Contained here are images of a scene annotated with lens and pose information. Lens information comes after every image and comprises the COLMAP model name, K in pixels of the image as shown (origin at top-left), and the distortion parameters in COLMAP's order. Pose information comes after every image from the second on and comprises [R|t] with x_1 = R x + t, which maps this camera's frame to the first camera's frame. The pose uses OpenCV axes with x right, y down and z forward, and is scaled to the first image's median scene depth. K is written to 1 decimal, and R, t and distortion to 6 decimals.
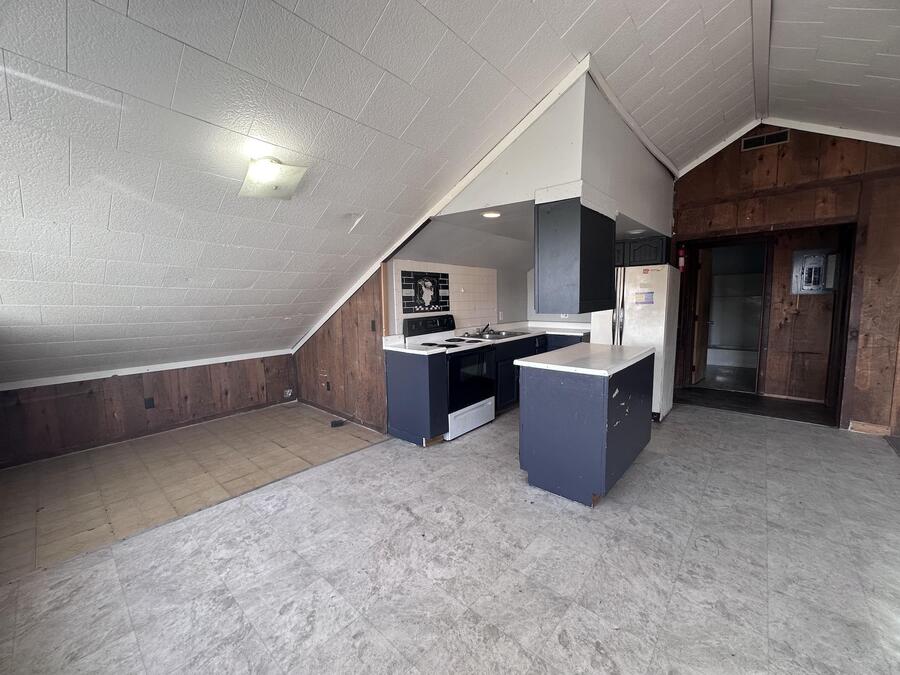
lens RADIAL K [[357.3, 0, 448.7], [0, 357.3, 338.3], [0, 0, 1]] dist [0.001969, -0.000577]
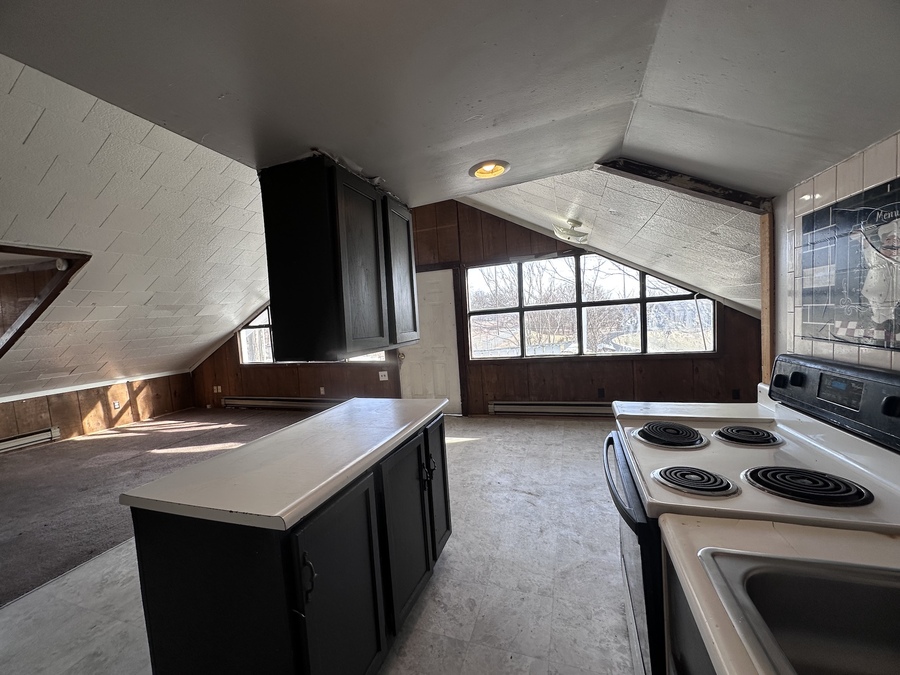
lens RADIAL K [[357.3, 0, 452.2], [0, 357.3, 338.2], [0, 0, 1]] dist [0.001969, -0.000577]
pose [[-0.918888, 0.101018, -0.381366, 0.325120], [0.043184, 0.986608, 0.157287, -0.135513], [0.392148, 0.128061, -0.910945, 1.199820]]
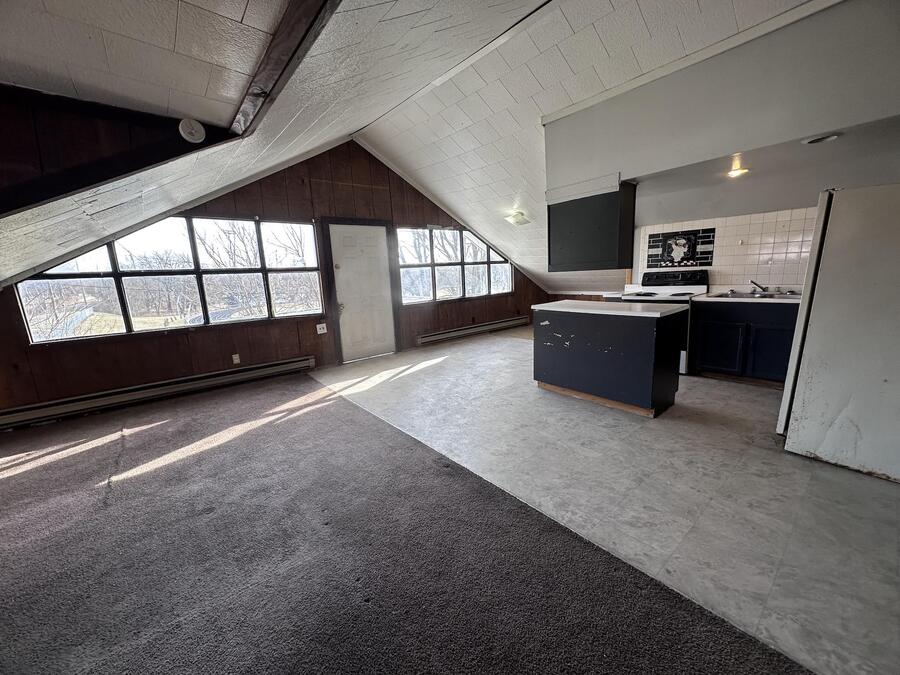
lens RADIAL K [[357.3, 0, 456.3], [0, 357.3, 337.0], [0, 0, 1]] dist [0.001969, -0.000577]
pose [[-0.143618, 0.209804, -0.967138, 1.303789], [-0.054574, 0.974103, 0.219419, -0.073949], [0.988127, 0.084293, -0.128449, 0.509195]]
